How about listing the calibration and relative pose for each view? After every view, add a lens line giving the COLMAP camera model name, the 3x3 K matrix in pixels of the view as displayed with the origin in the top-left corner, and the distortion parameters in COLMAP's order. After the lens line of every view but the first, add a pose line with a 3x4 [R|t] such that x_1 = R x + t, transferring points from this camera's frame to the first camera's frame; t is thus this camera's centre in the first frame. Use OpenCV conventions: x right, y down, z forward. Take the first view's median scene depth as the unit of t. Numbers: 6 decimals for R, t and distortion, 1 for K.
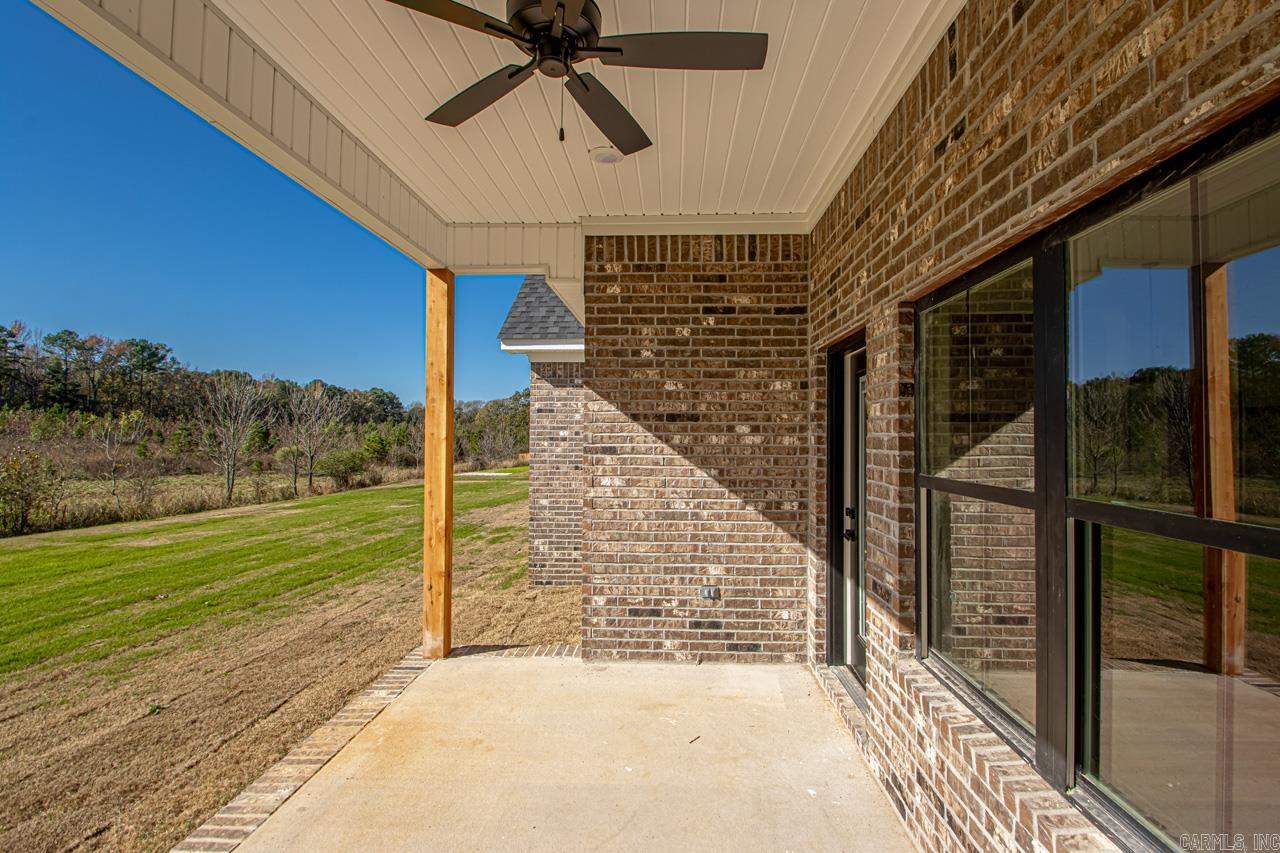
lens RADIAL K [[590.4, 0, 654.2], [0, 590.4, 428.7], [0, 0, 1]] dist [0.004280, -0.015764]
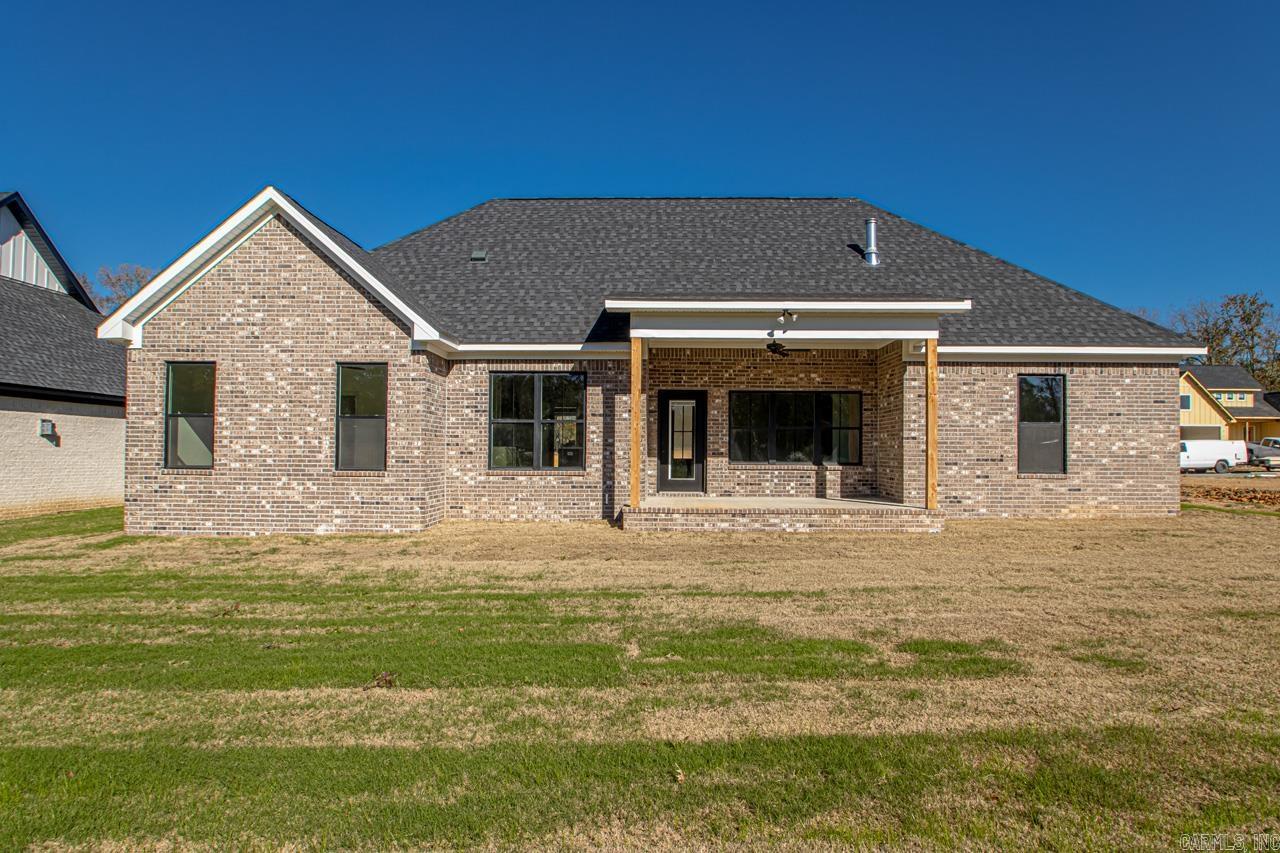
lens RADIAL K [[802.9, 0, 677.2], [0, 802.9, 436.4], [0, 0, 1]] dist [-0.008617, -0.000817]
pose [[-0.027630, 0.021416, 0.999389, -3.618209], [-0.018148, 0.999595, -0.021922, 0.183767], [-0.999453, -0.018742, -0.027231, 0.950293]]
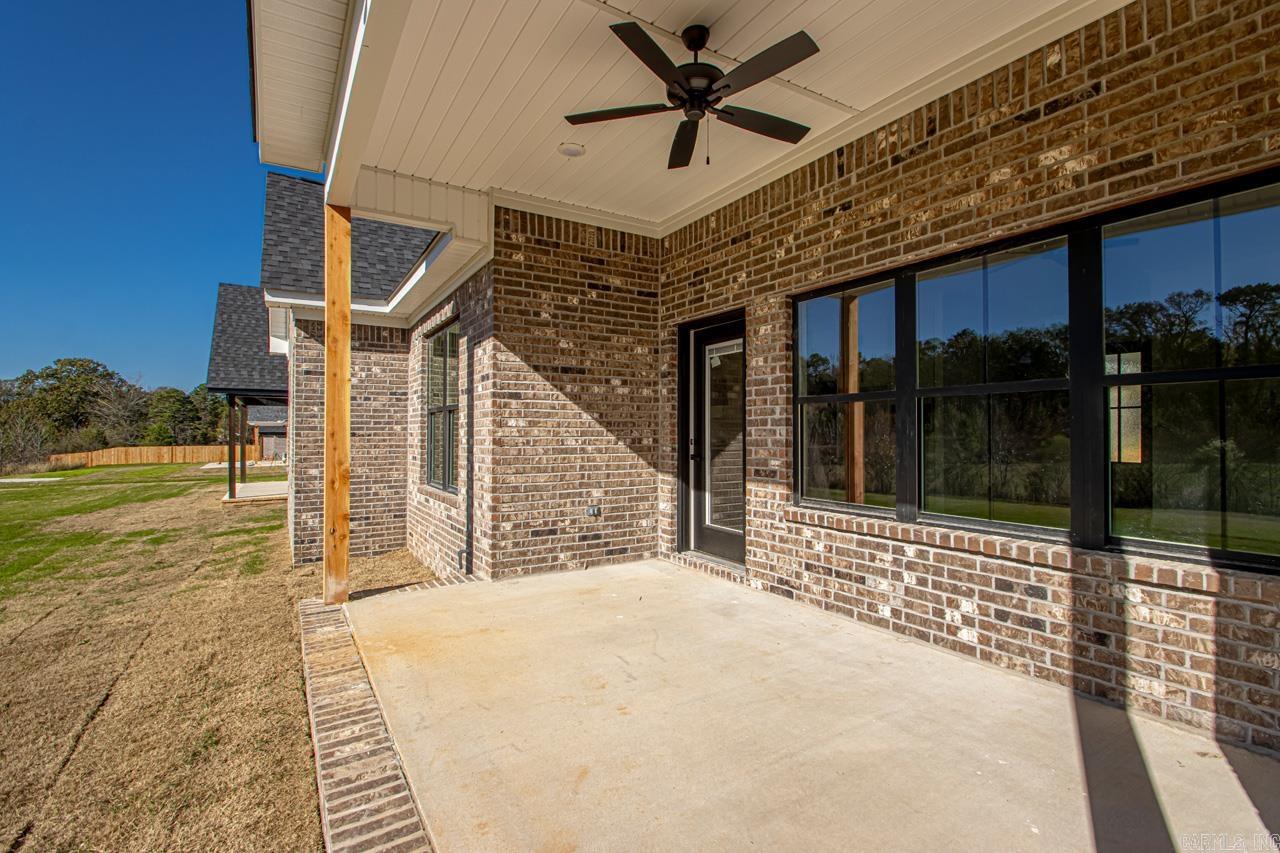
lens RADIAL K [[593.5, 0, 647.5], [0, 593.5, 427.1], [0, 0, 1]] dist [0.002770, 0.000410]
pose [[0.831188, 0.001203, 0.555991, -0.508502], [-0.003192, 0.999992, 0.002607, 0.094722], [-0.555983, -0.003941, 0.831184, -0.110302]]
